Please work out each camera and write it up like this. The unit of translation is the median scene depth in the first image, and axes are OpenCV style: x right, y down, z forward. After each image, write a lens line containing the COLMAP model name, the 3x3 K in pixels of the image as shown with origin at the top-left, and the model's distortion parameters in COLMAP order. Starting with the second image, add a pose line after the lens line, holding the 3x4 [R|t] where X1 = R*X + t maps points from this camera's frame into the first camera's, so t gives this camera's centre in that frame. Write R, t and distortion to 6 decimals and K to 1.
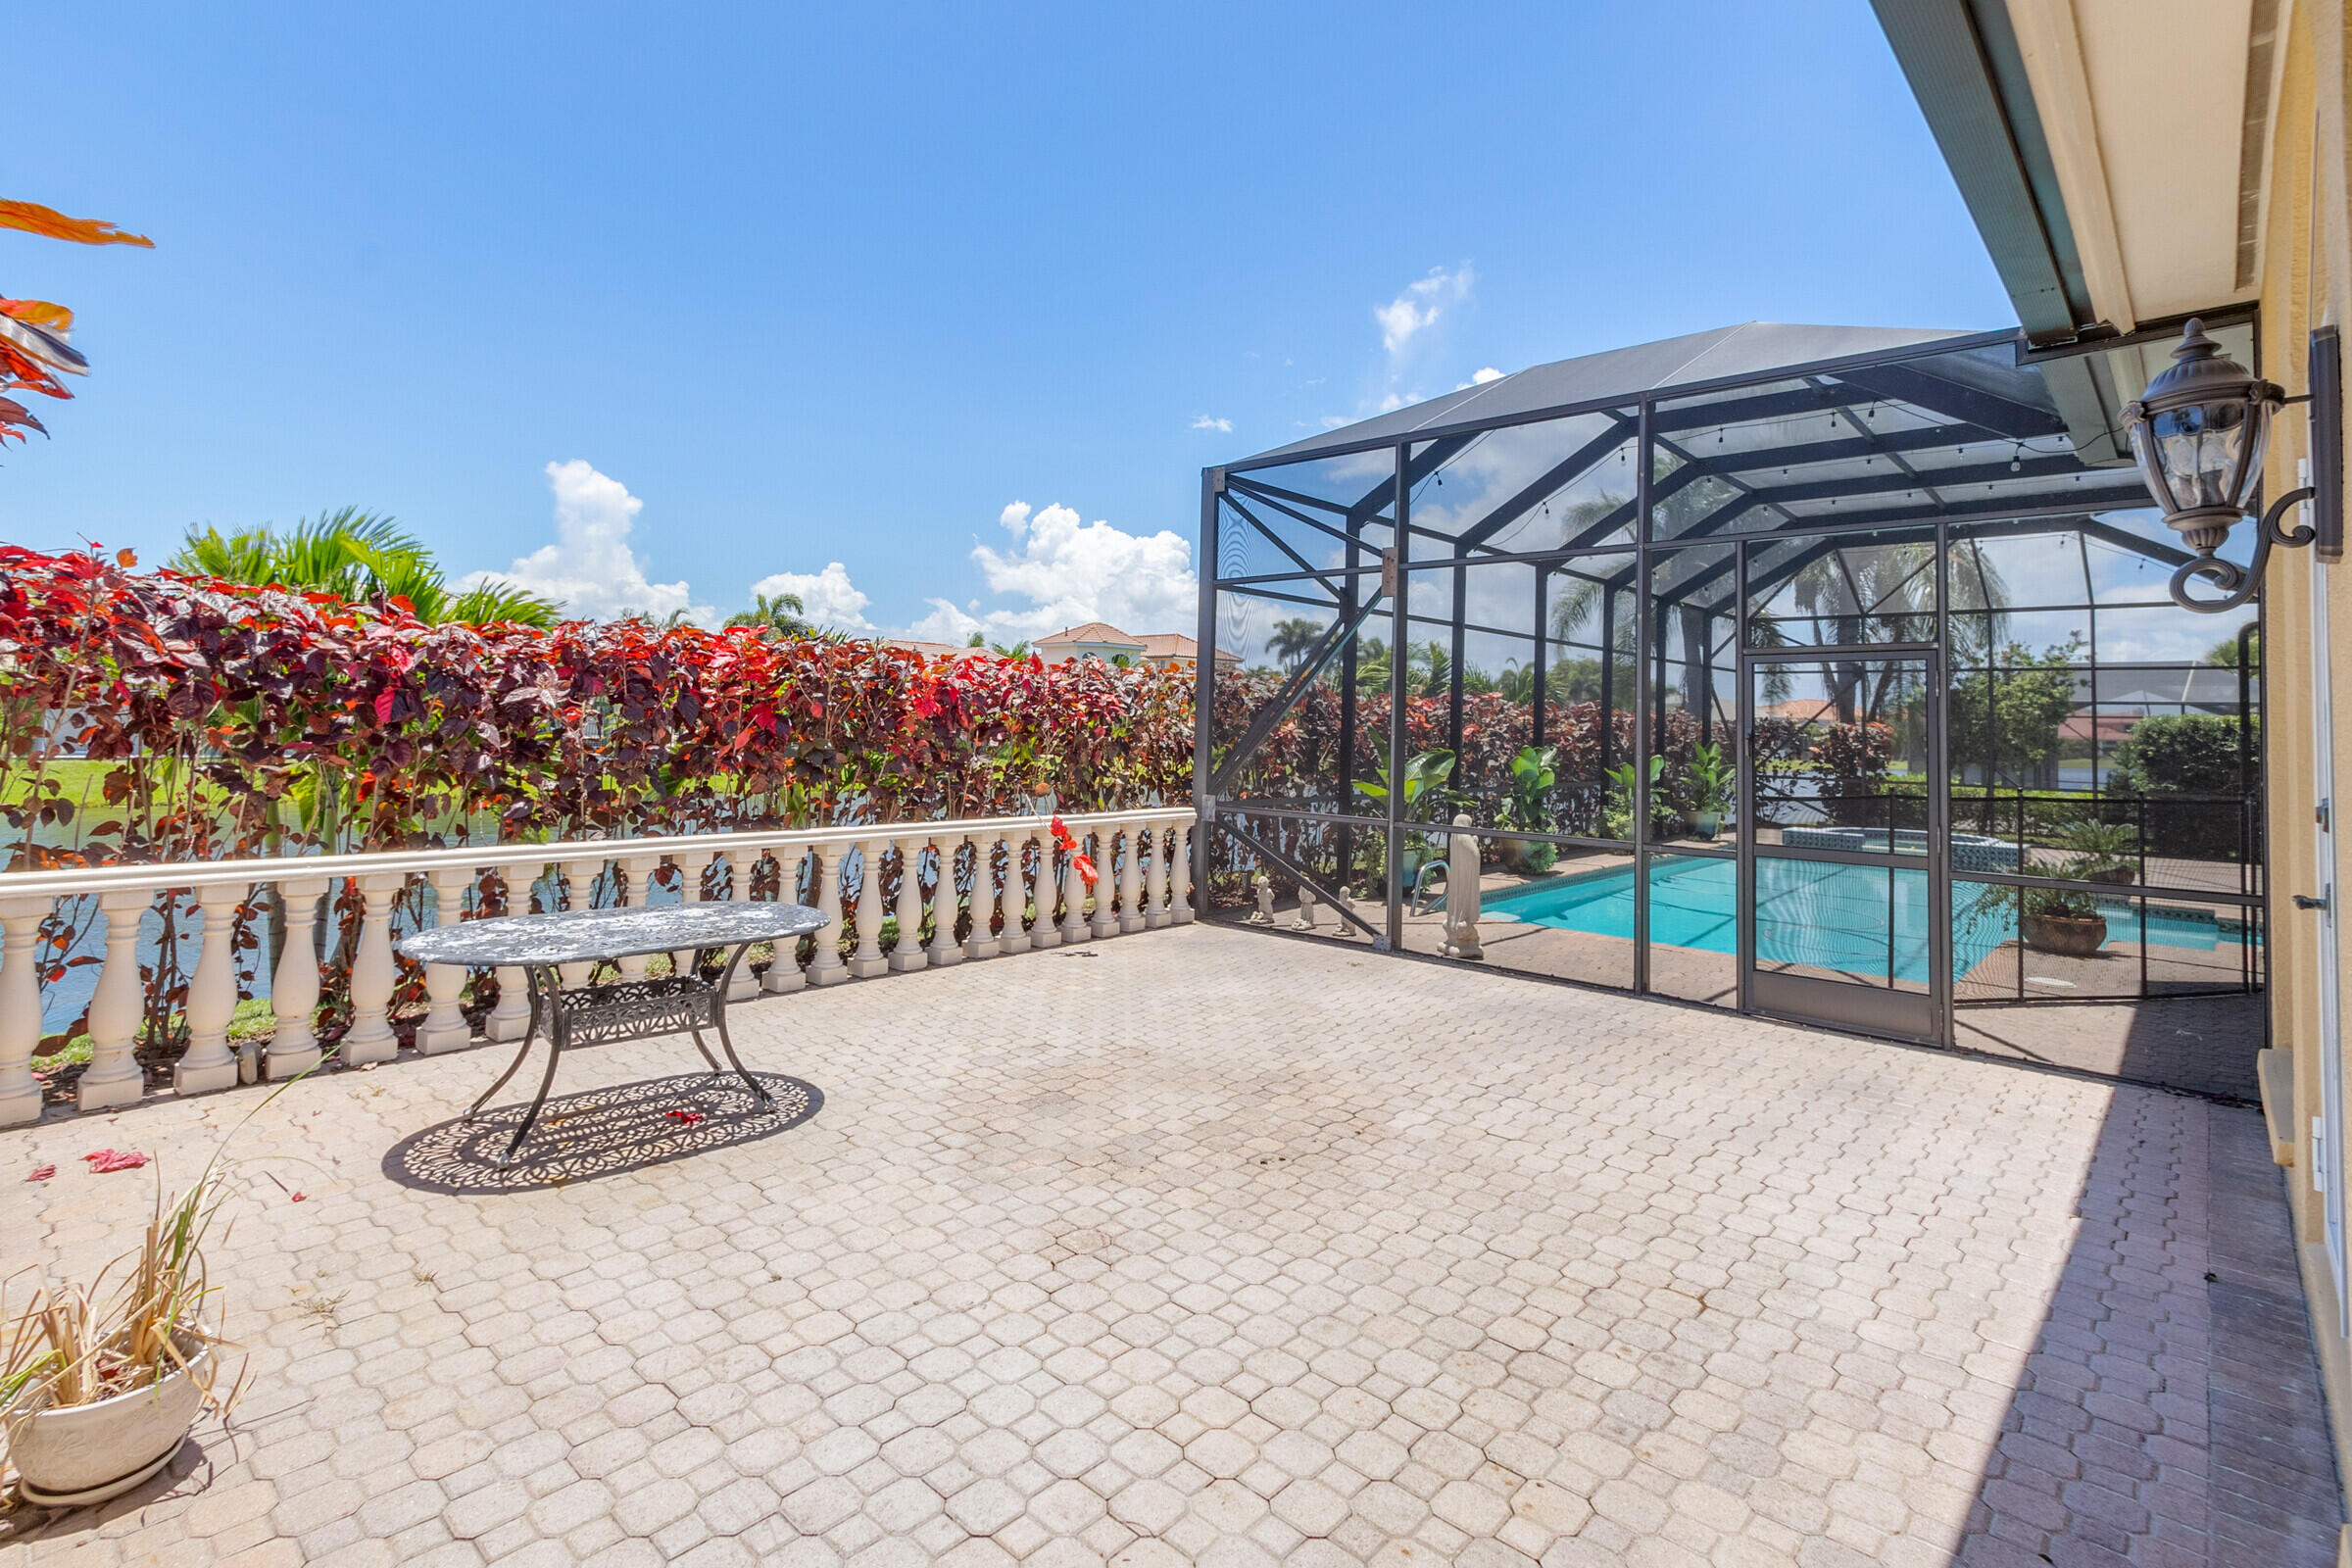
lens RADIAL K [[1106.9, 0, 1164.4], [0, 1106.9, 735.5], [0, 0, 1]] dist [0.010558, -0.000386]
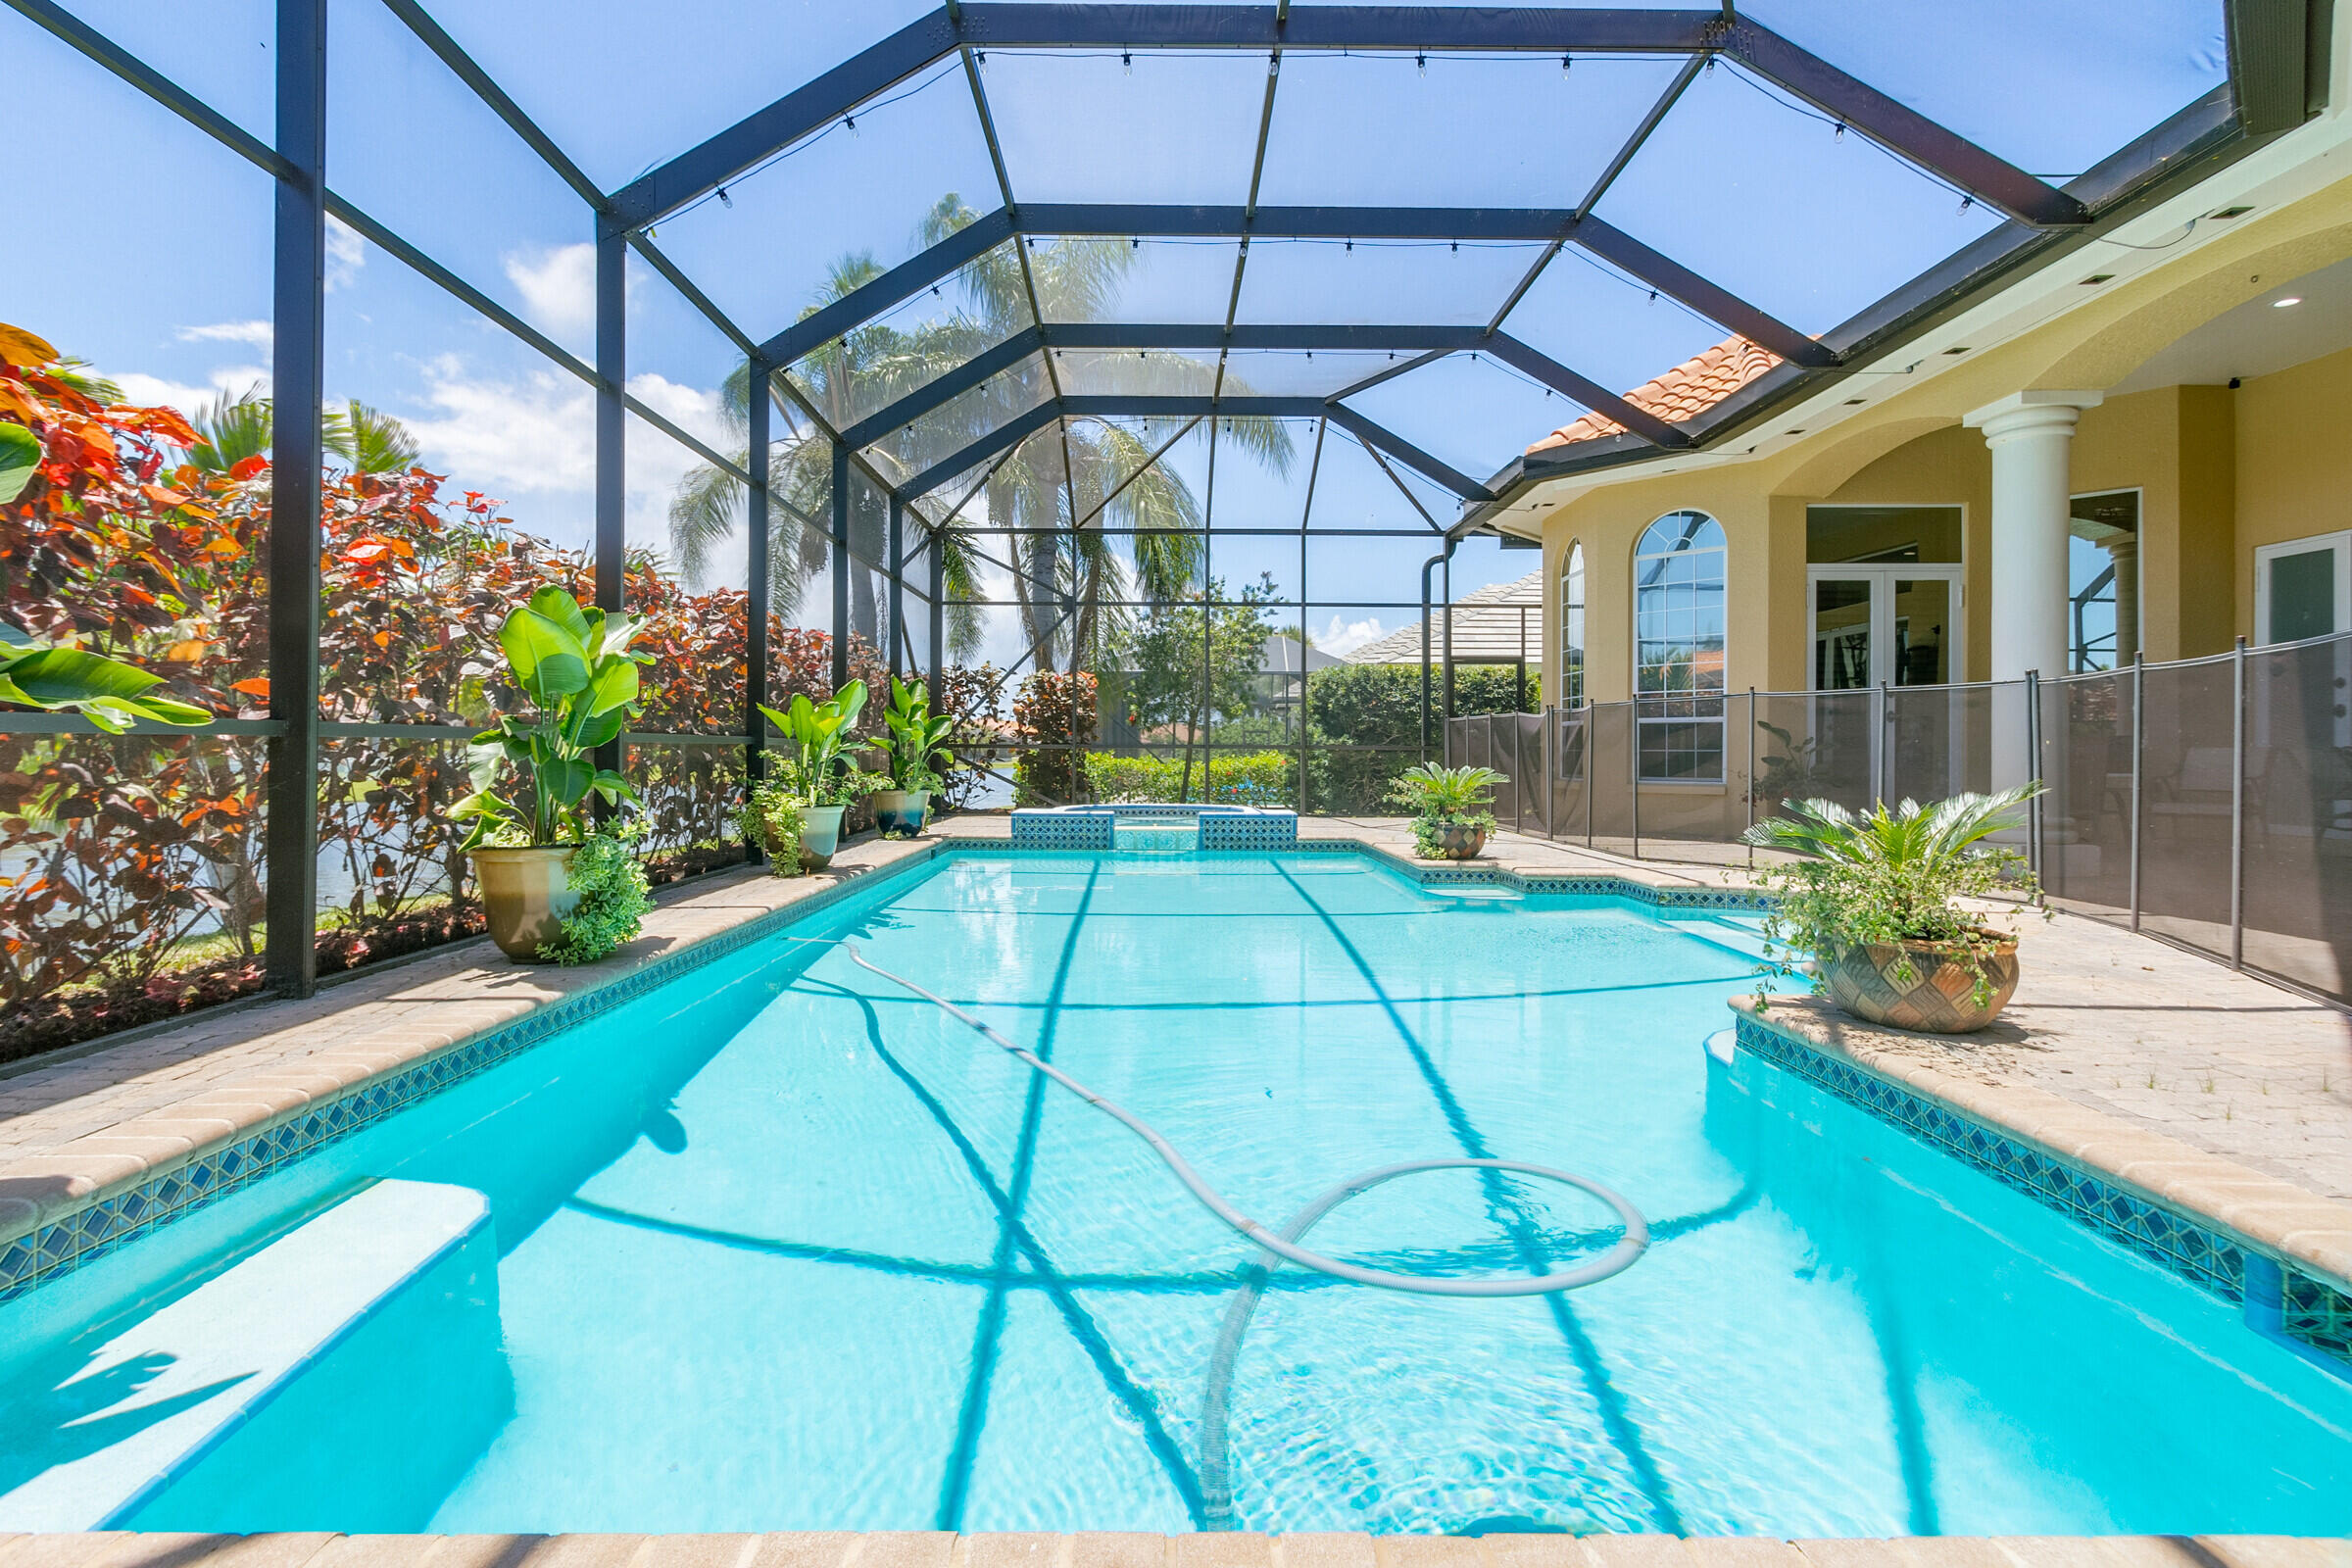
lens RADIAL K [[1106.9, 0, 1164.4], [0, 1106.9, 735.5], [0, 0, 1]] dist [0.010558, -0.000386]
pose [[0.729351, -0.012236, 0.684030, 0.169040], [0.020583, 0.999780, -0.004062, 0.044001], [-0.683830, 0.017042, 0.729443, 0.456149]]
